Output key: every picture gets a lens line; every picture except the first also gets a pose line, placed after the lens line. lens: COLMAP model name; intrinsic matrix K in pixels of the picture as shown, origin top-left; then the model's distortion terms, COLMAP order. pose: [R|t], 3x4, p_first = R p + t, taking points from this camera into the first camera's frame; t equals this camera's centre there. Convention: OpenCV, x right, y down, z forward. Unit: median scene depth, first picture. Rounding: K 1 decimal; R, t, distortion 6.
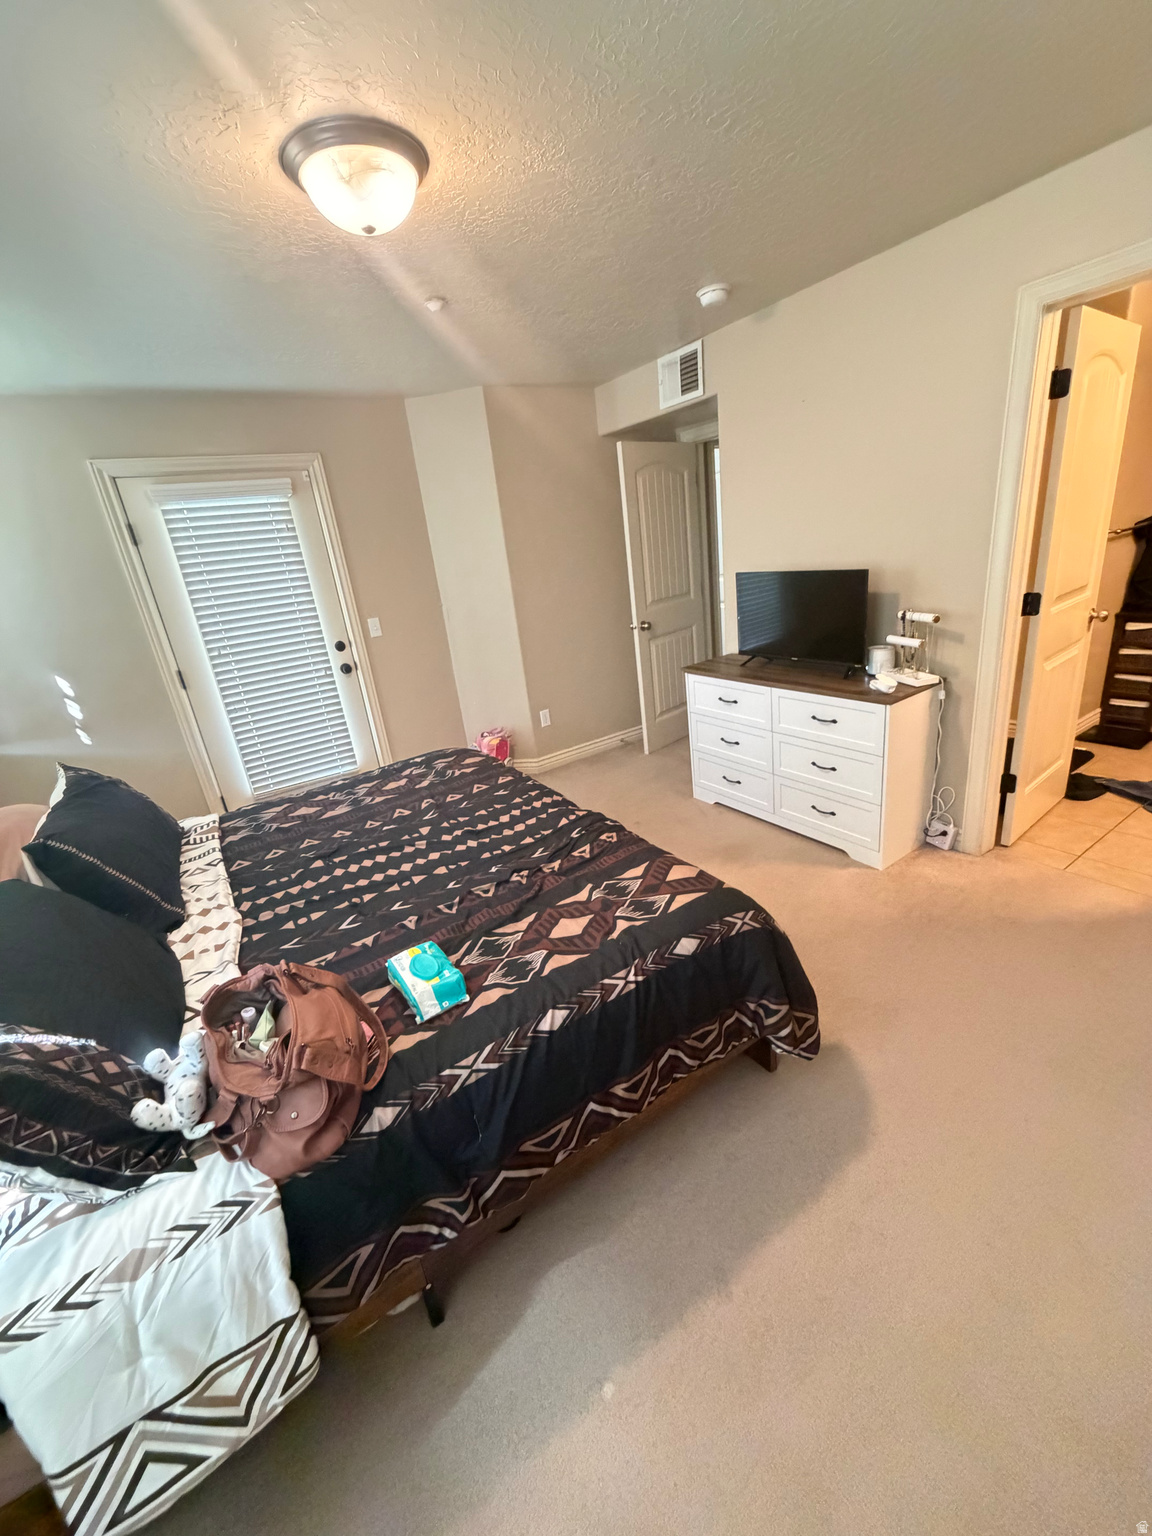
lens RADIAL K [[608.0, 0, 576.2], [0, 608.0, 761.4], [0, 0, 1]] dist [-0.000390, -0.000004]
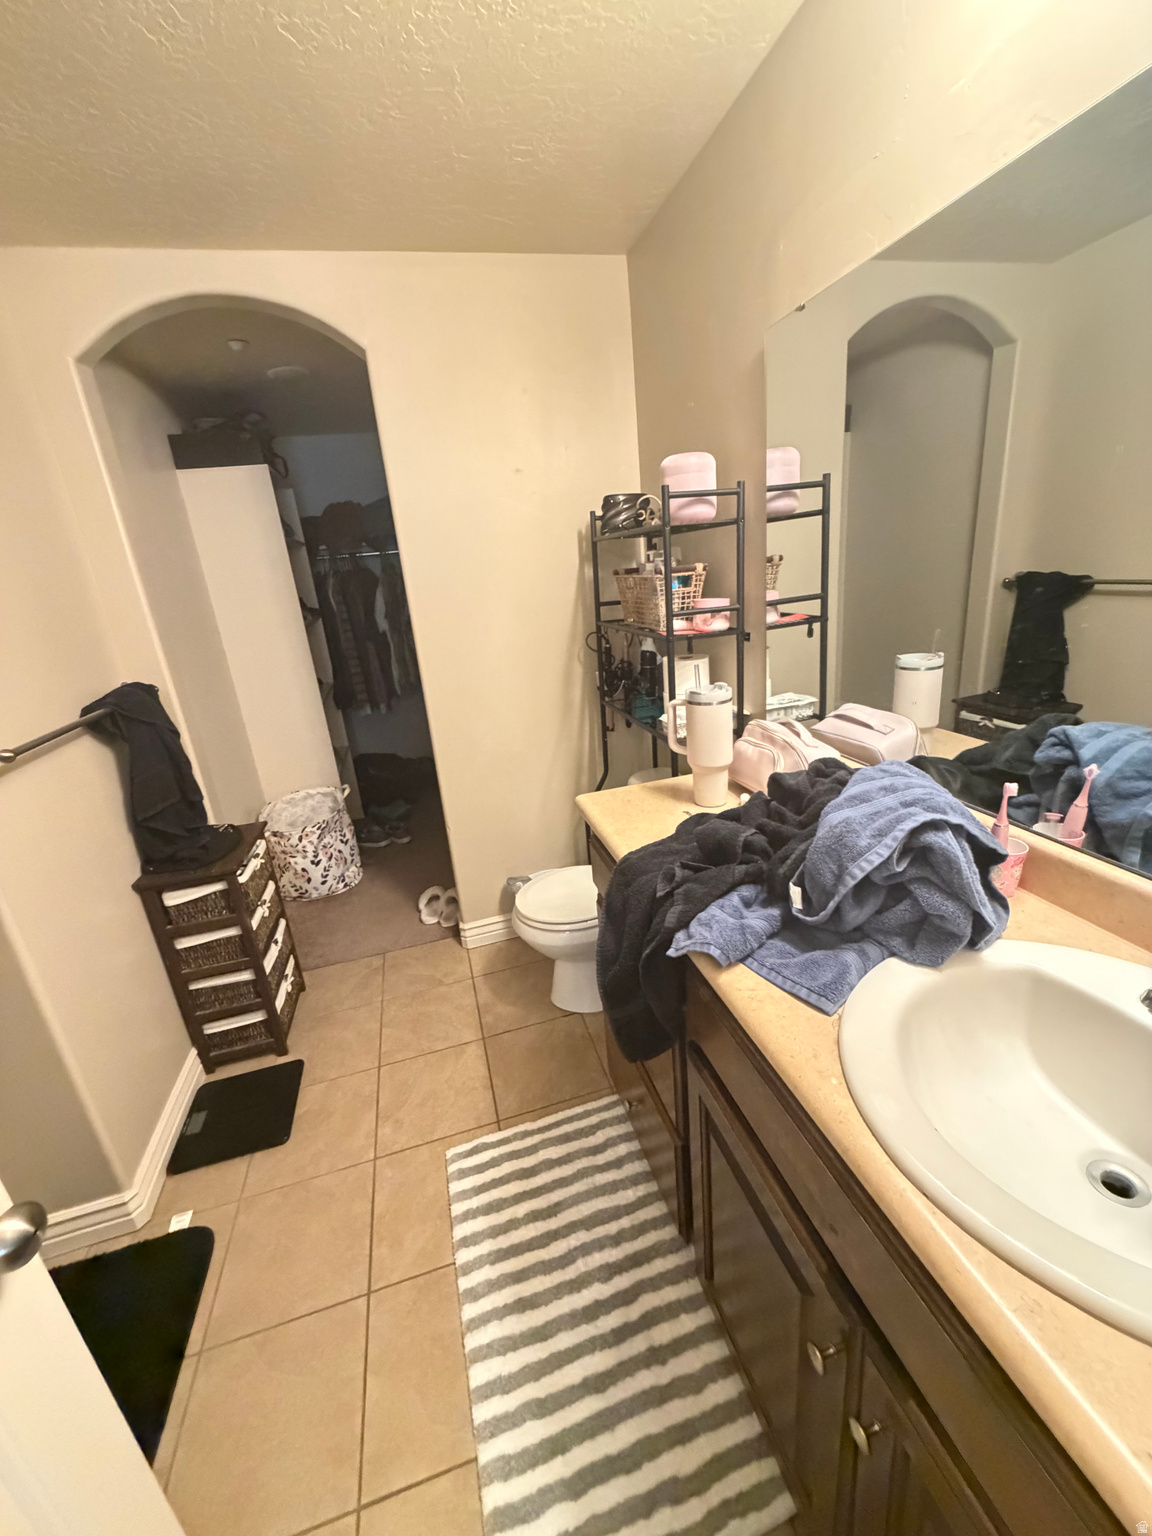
lens RADIAL K [[608.0, 0, 577.8], [0, 608.0, 765.1], [0, 0, 1]] dist [-0.000390, -0.000004]
pose [[0.300625, -0.208724, 0.930623, 0.557280], [0.372414, 0.923986, 0.086932, -0.238051], [-0.878028, 0.320443, 0.355505, 0.482060]]
